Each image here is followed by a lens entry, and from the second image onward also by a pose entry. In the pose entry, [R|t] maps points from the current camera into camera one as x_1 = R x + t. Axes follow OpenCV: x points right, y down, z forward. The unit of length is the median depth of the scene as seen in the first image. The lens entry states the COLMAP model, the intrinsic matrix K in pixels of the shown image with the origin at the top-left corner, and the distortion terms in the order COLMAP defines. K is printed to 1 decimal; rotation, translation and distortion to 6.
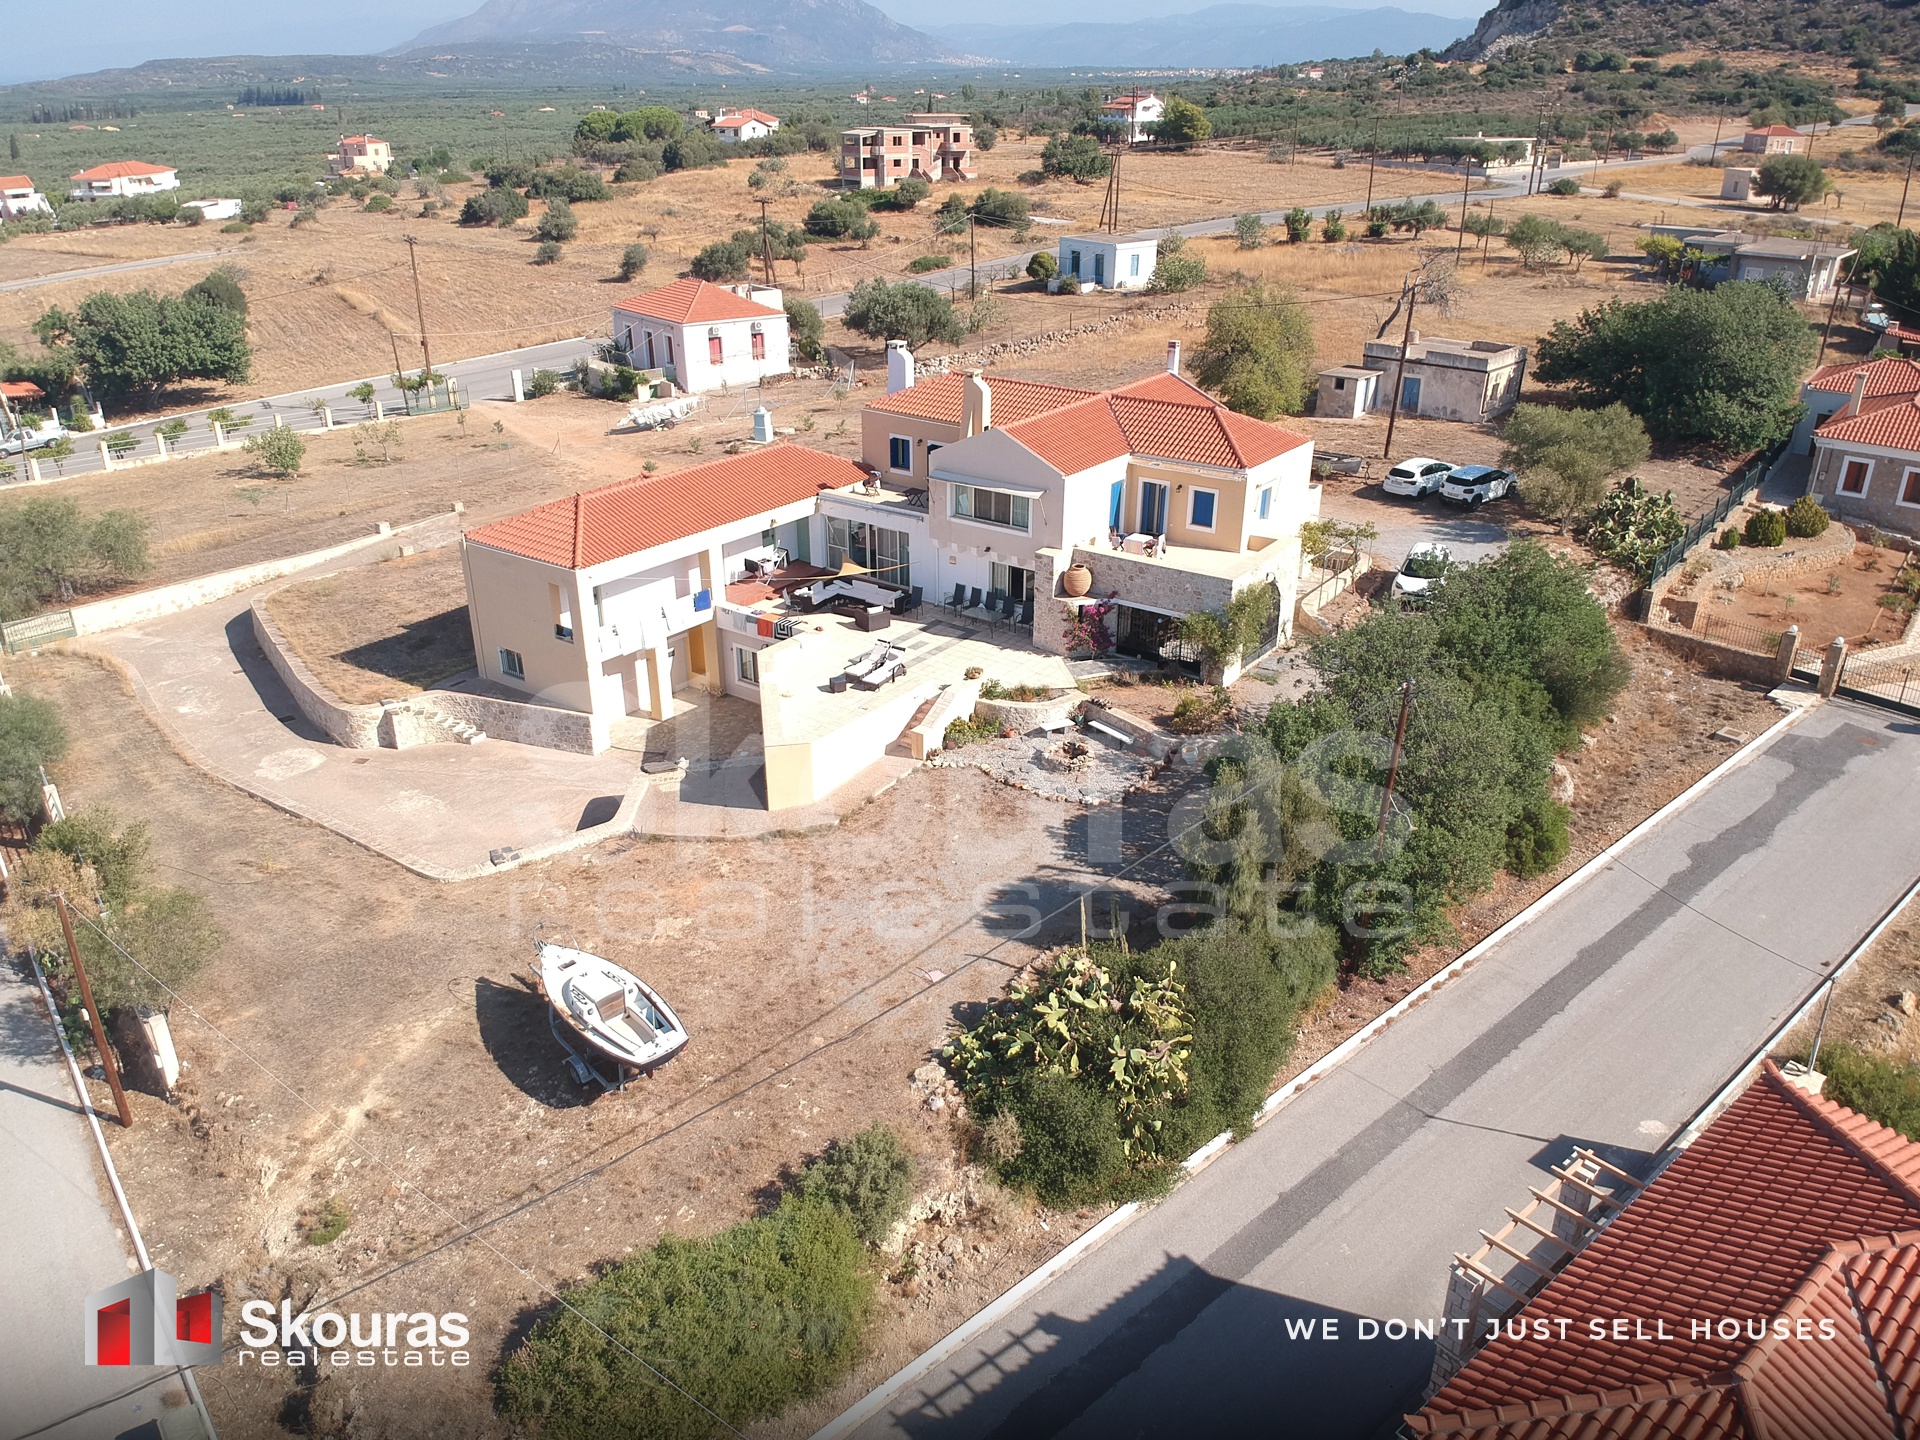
lens RADIAL K [[1389.1, 0, 982.9], [0, 1389.1, 716.2], [0, 0, 1]] dist [0.081345, -0.181554]
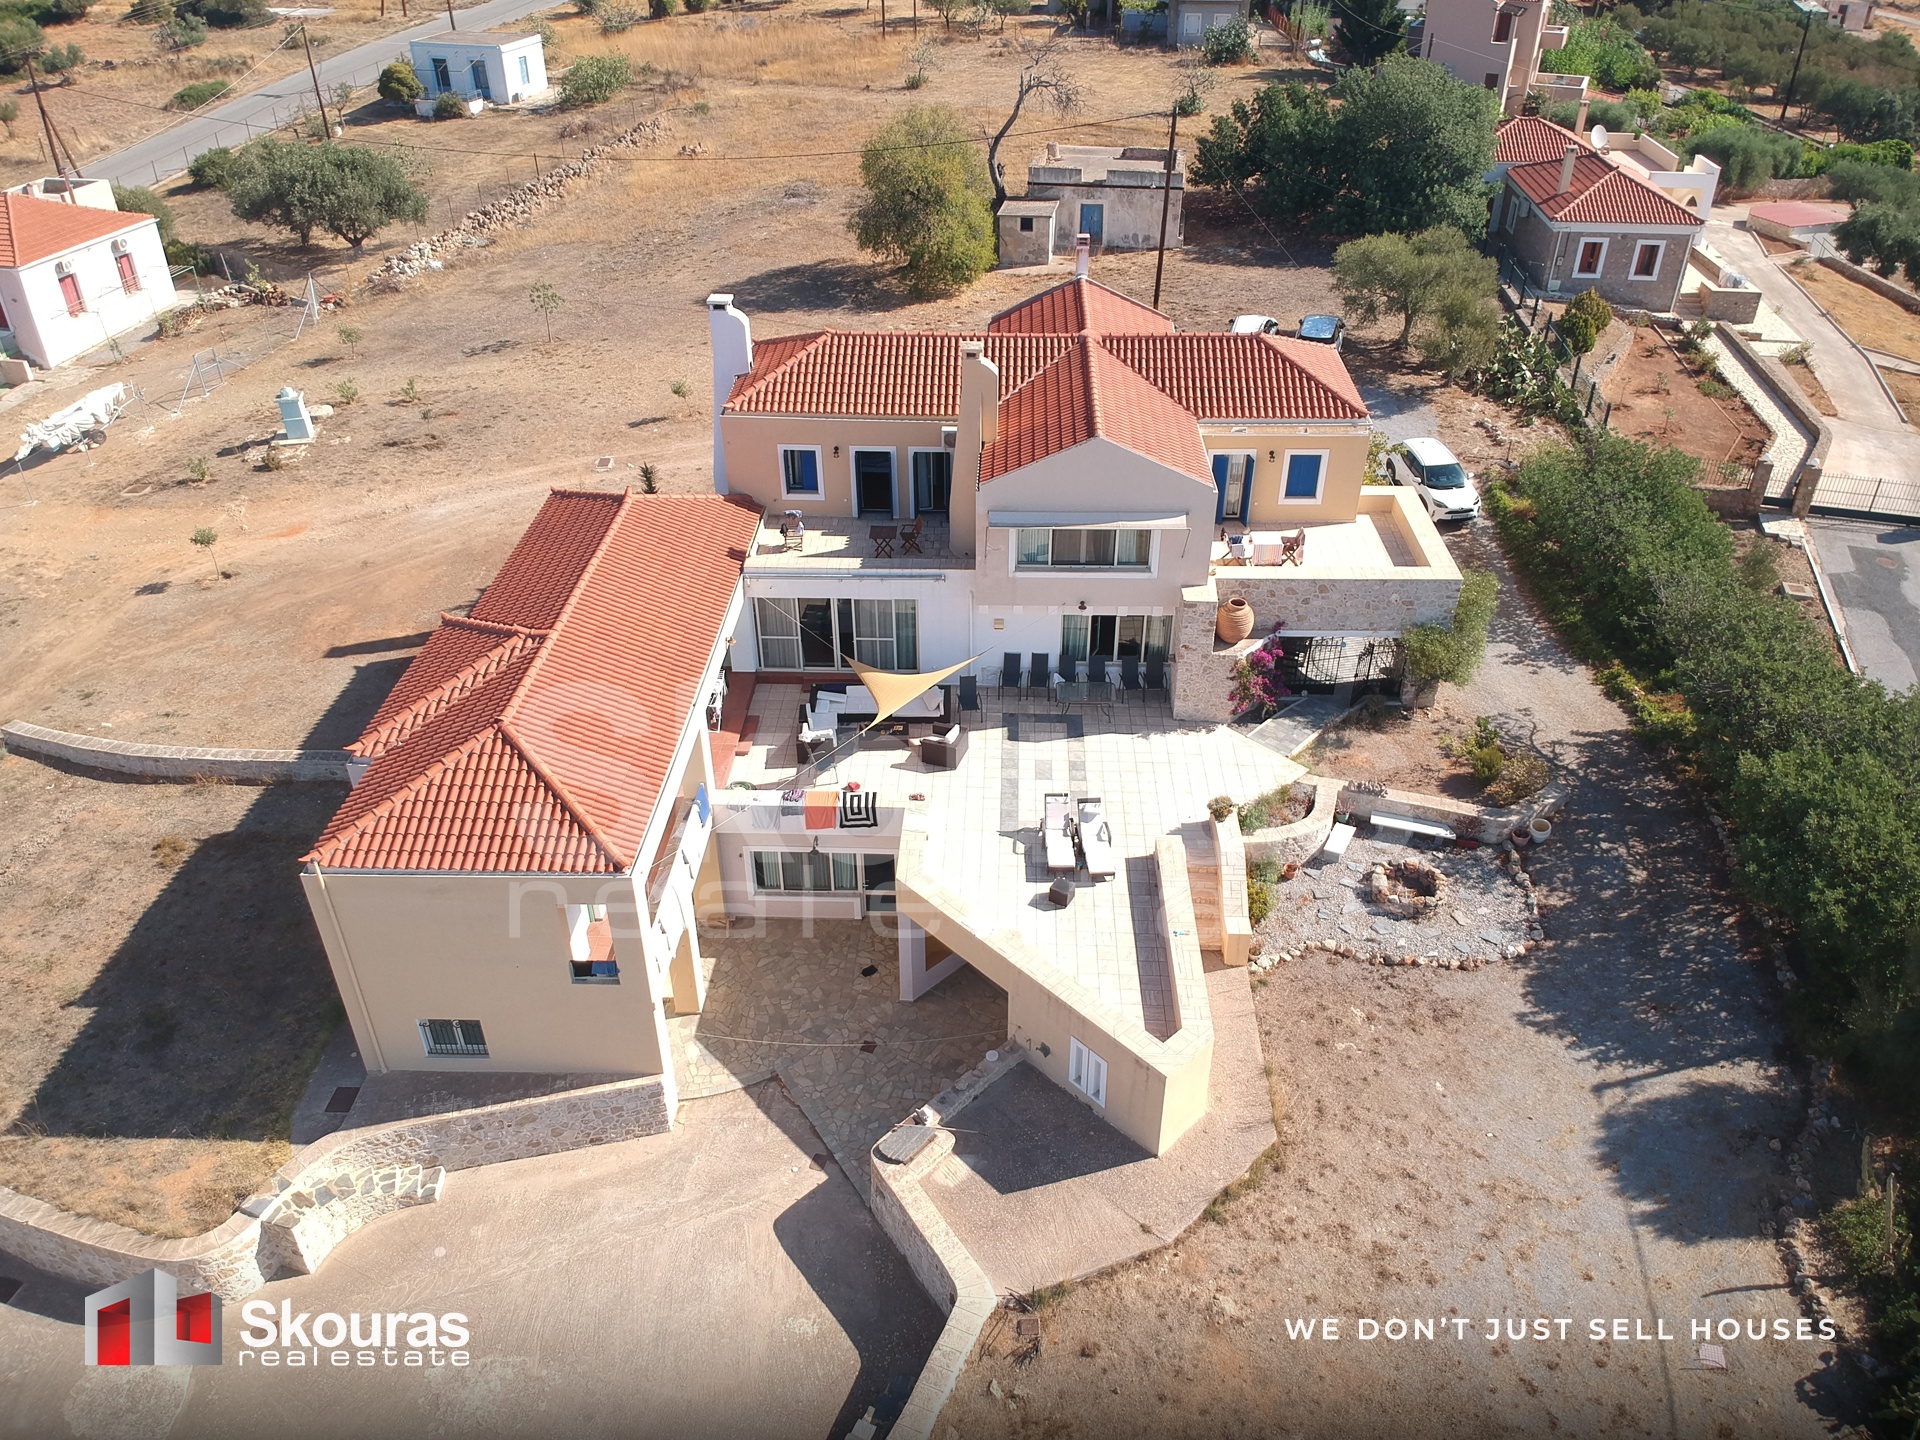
lens RADIAL K [[1389.1, 0, 982.9], [0, 1389.1, 716.2], [0, 0, 1]] dist [0.081345, -0.181554]
pose [[0.835939, -0.307881, 0.454330, -0.361987], [0.230744, 0.948268, 0.218048, -0.224171], [-0.497959, -0.077441, 0.863736, 0.409038]]
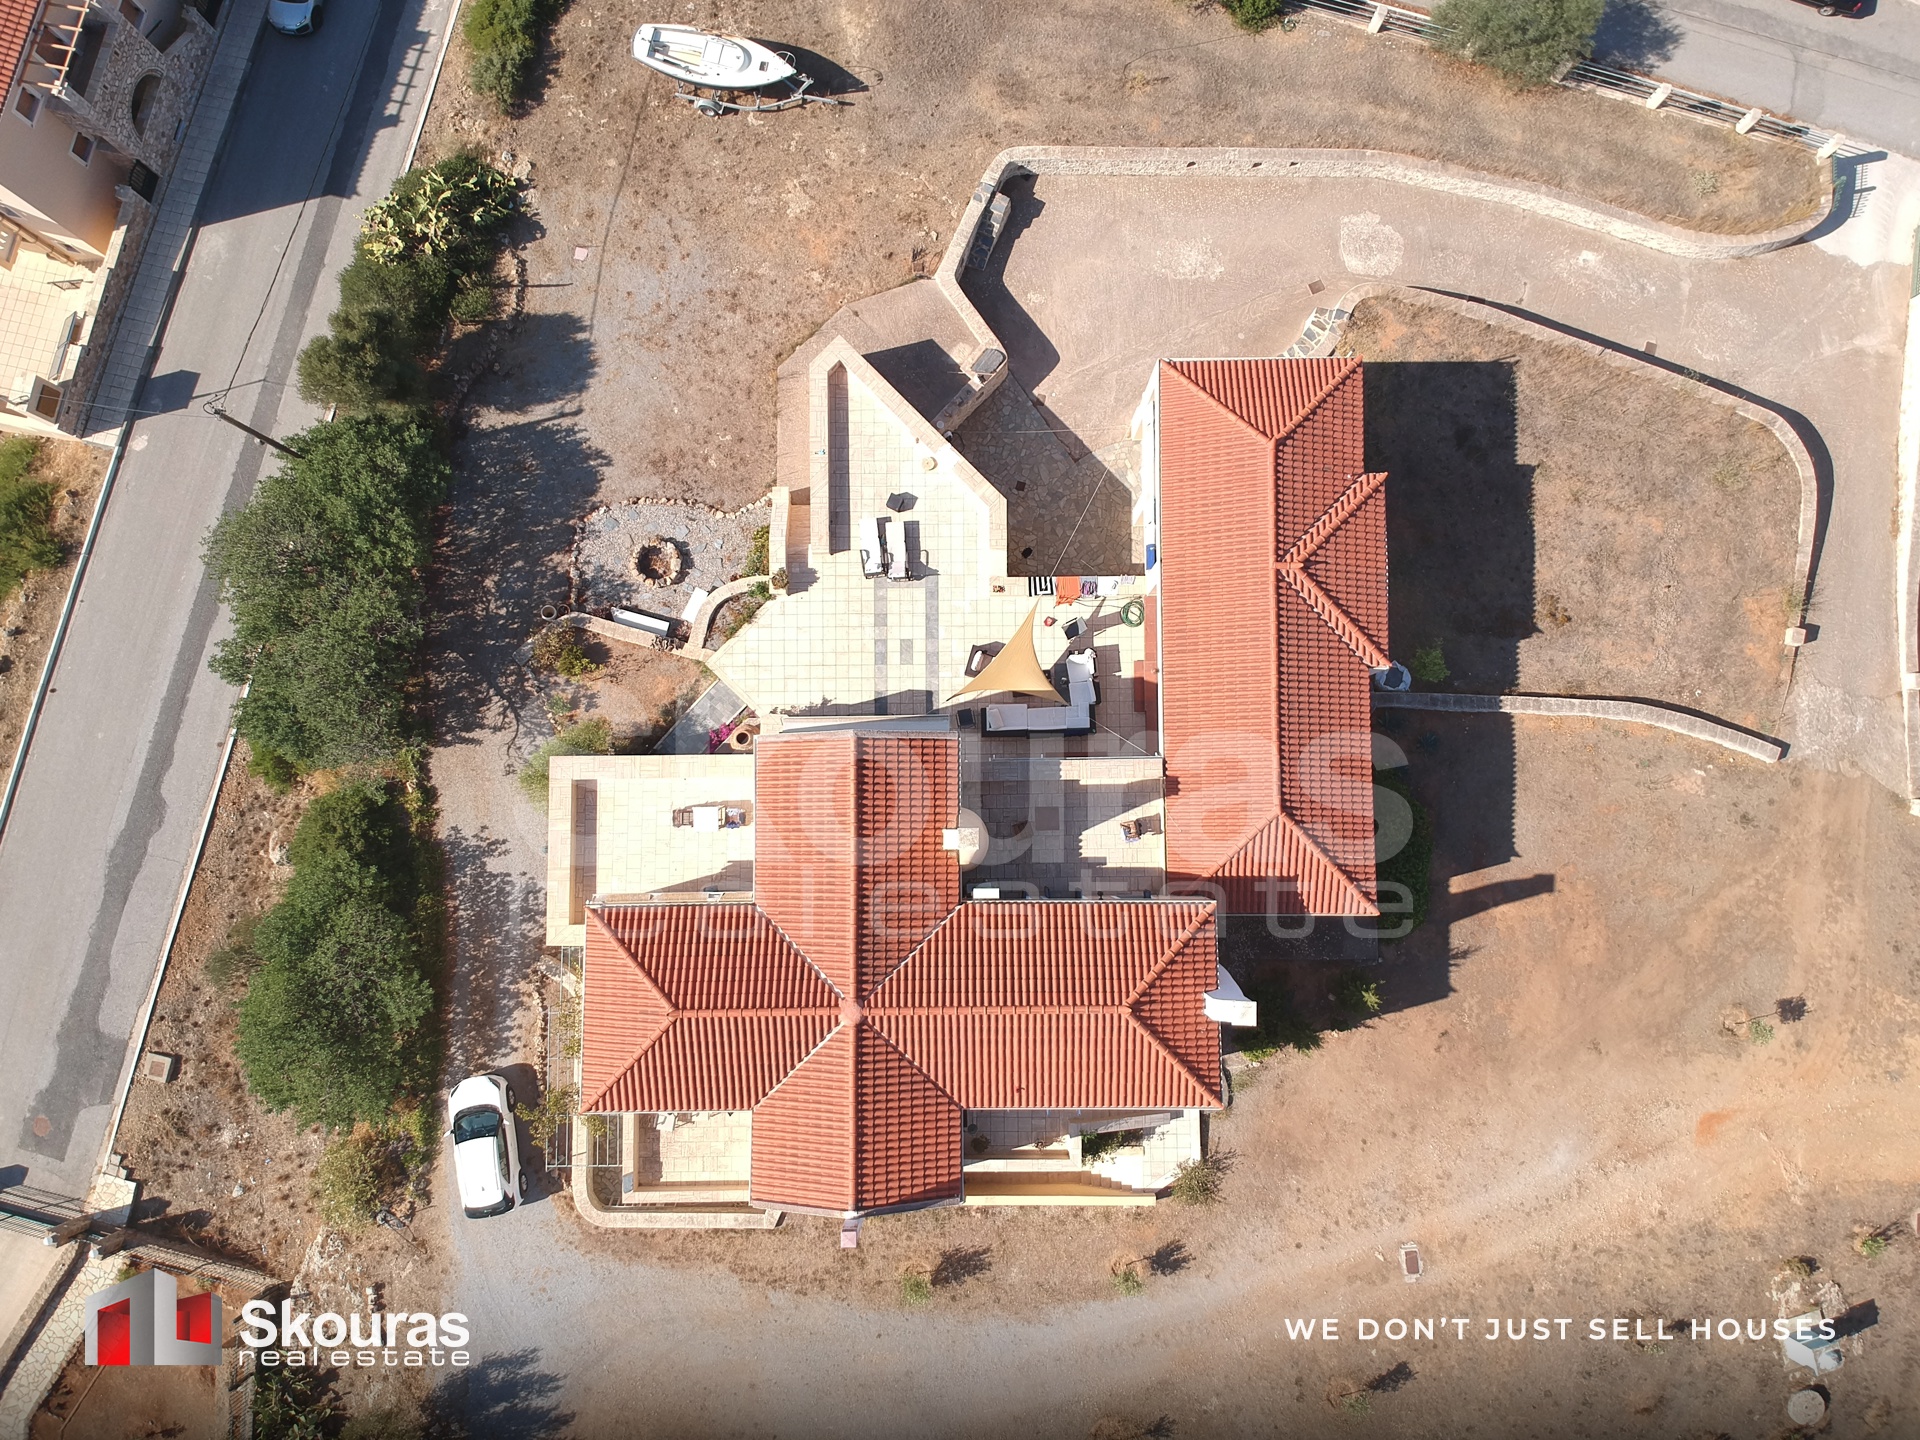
lens RADIAL K [[1394.0, 0, 975.1], [0, 1394.0, 732.8], [0, 0, 1]] dist [0.106230, -0.242765]
pose [[-0.814551, 0.577220, -0.057648, -0.002365], [-0.249395, -0.258737, 0.933197, -0.884411], [0.523745, 0.774514, 0.354710, 0.713339]]
